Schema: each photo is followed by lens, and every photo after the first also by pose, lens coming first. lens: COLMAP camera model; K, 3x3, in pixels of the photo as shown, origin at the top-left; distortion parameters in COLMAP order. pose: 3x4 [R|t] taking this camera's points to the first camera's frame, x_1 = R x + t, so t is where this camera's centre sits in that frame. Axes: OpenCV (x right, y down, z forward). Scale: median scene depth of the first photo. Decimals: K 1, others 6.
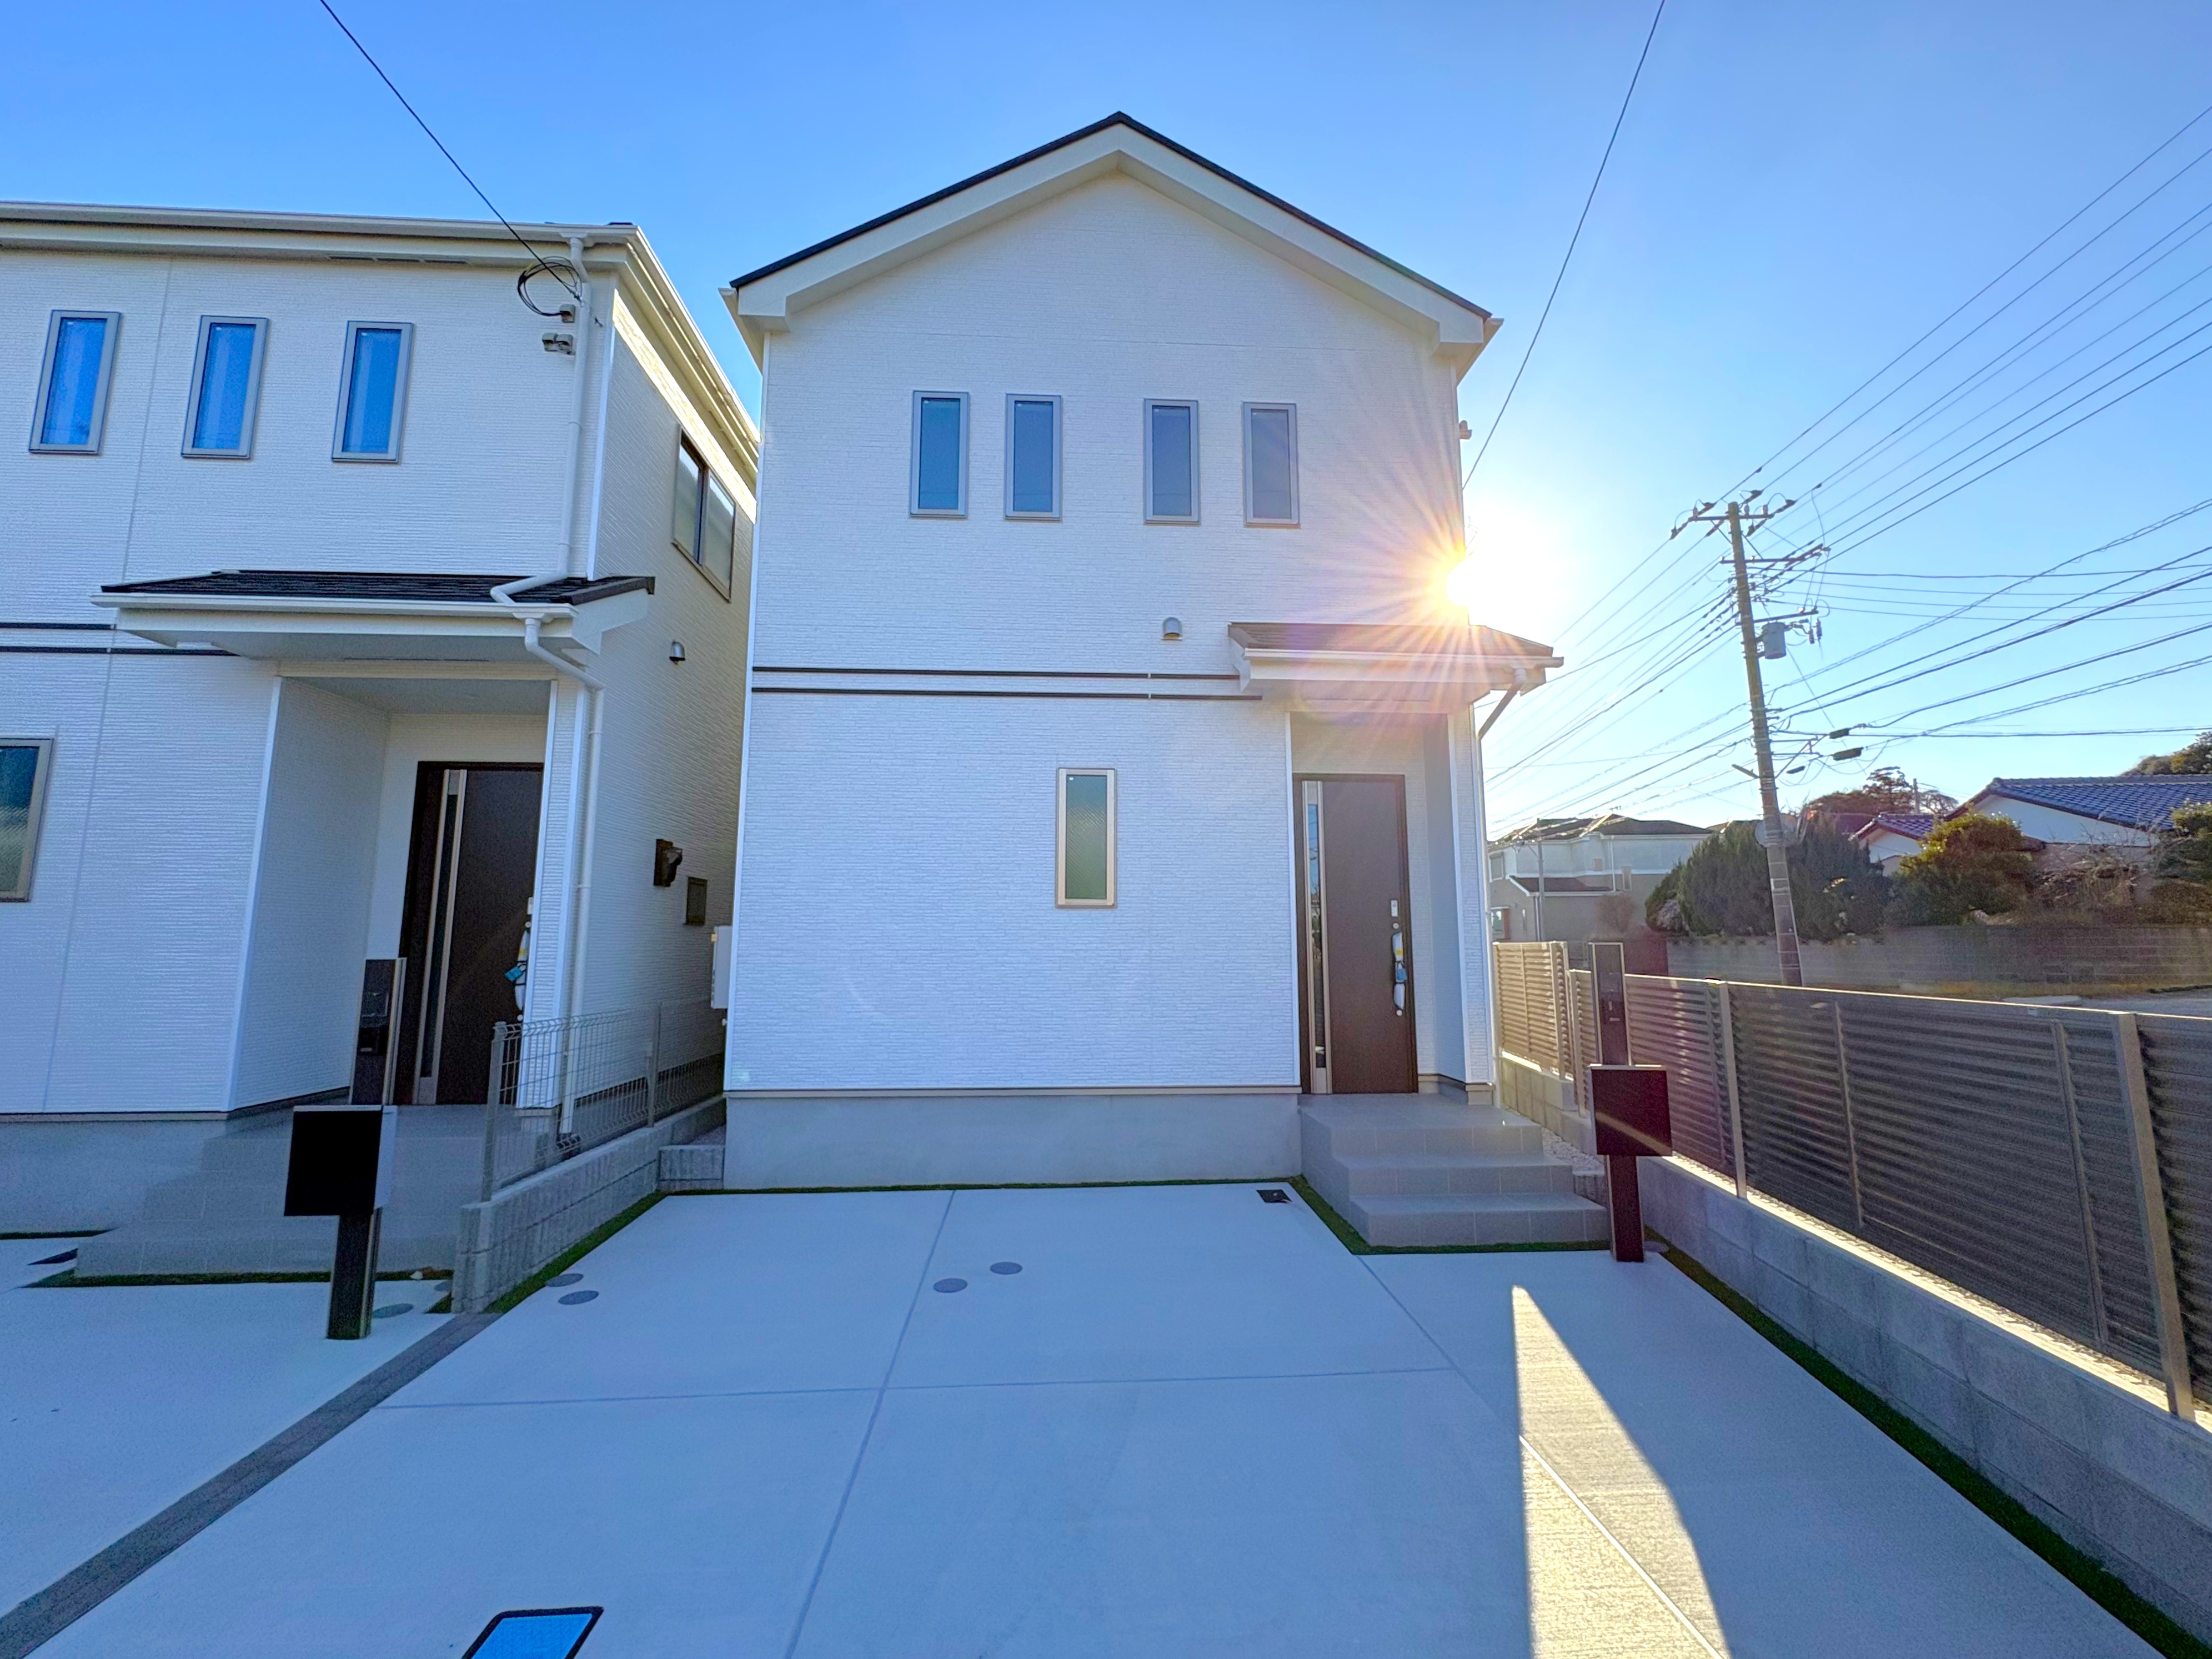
lens RADIAL K [[892.7, 0, 1109.4], [0, 892.7, 829.5], [0, 0, 1]] dist [0.000493, 0.000069]
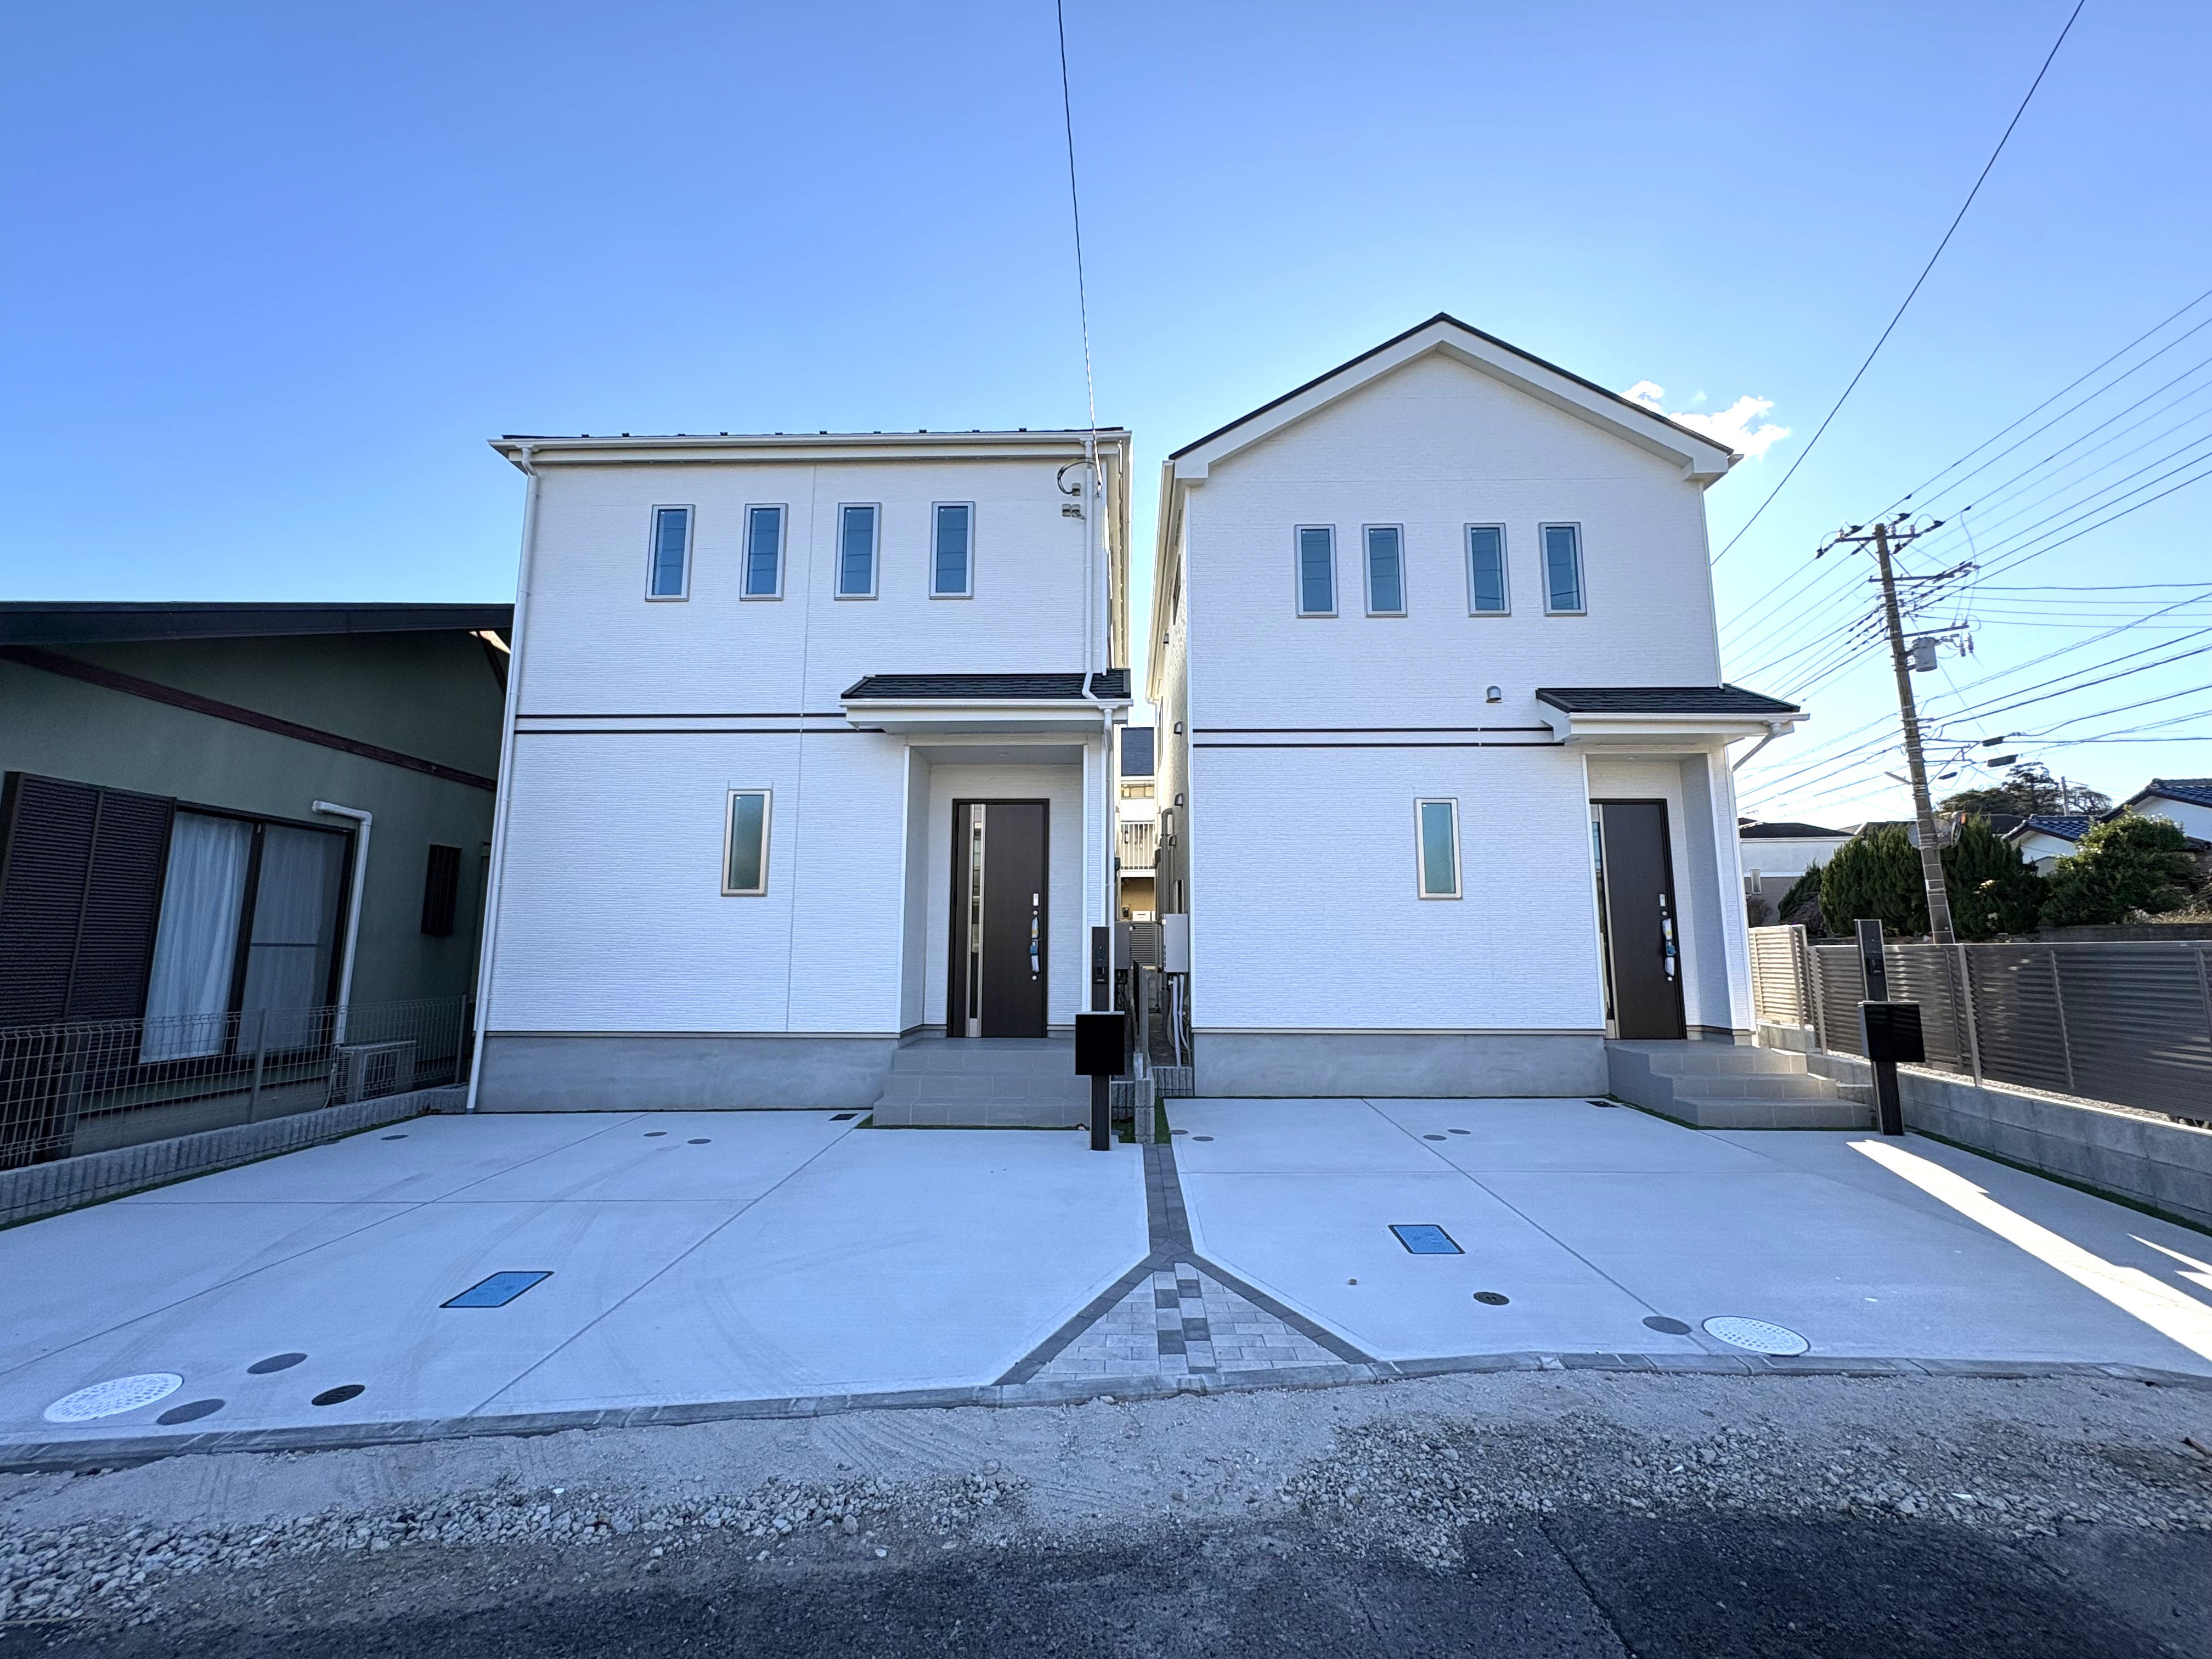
lens RADIAL K [[894.5, 0, 1112.8], [0, 894.5, 827.0], [0, 0, 1]] dist [0.000863, -0.000642]
pose [[0.996763, -0.009128, -0.079874, -0.158111], [0.008377, 0.999917, -0.009740, -0.005720], [0.079956, 0.009039, 0.996757, -0.158238]]
